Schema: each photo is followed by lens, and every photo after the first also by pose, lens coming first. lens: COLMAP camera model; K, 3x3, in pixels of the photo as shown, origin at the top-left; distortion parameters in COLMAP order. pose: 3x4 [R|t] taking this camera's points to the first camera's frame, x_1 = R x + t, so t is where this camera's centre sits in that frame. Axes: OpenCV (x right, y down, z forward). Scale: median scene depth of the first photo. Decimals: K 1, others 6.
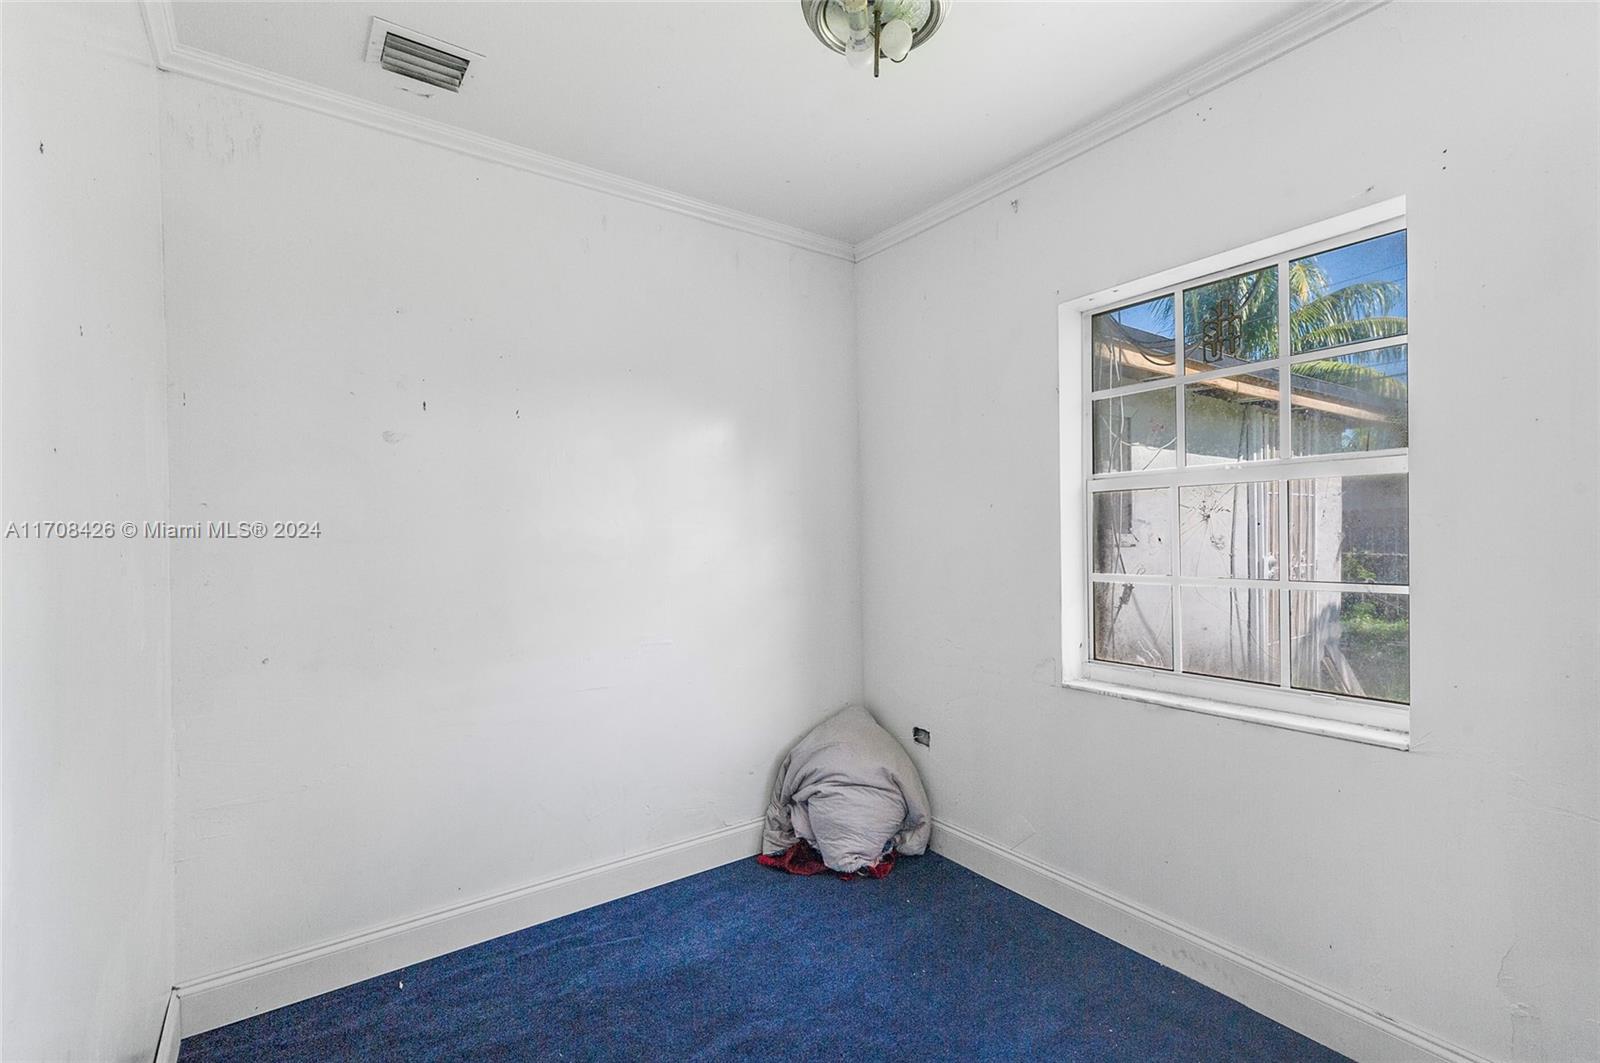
lens RADIAL K [[720.8, 0, 797.8], [0, 720.8, 531.2], [0, 0, 1]] dist [0.016544, -0.000622]
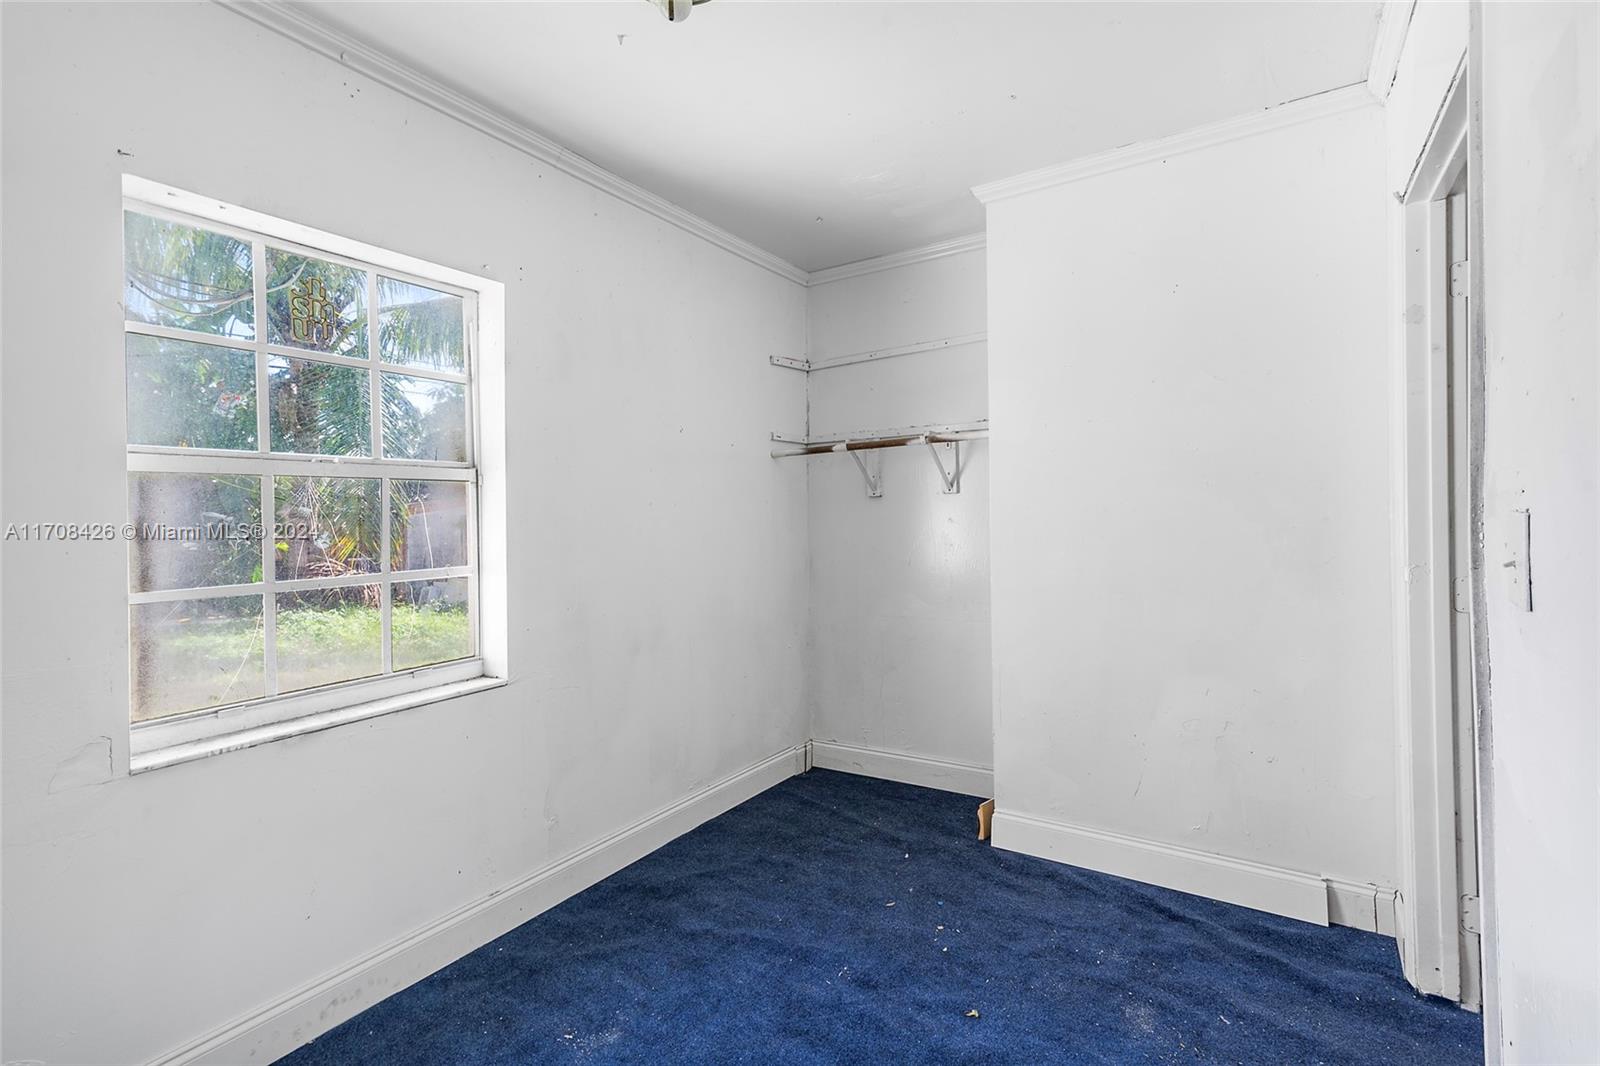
lens RADIAL K [[720.8, 0, 797.8], [0, 720.8, 532.7], [0, 0, 1]] dist [0.016544, -0.000622]
pose [[-0.363208, 0.002987, 0.931703, -0.523632], [0.022614, 0.999729, 0.005610, 0.012980], [-0.931434, 0.023107, -0.363177, 0.793220]]
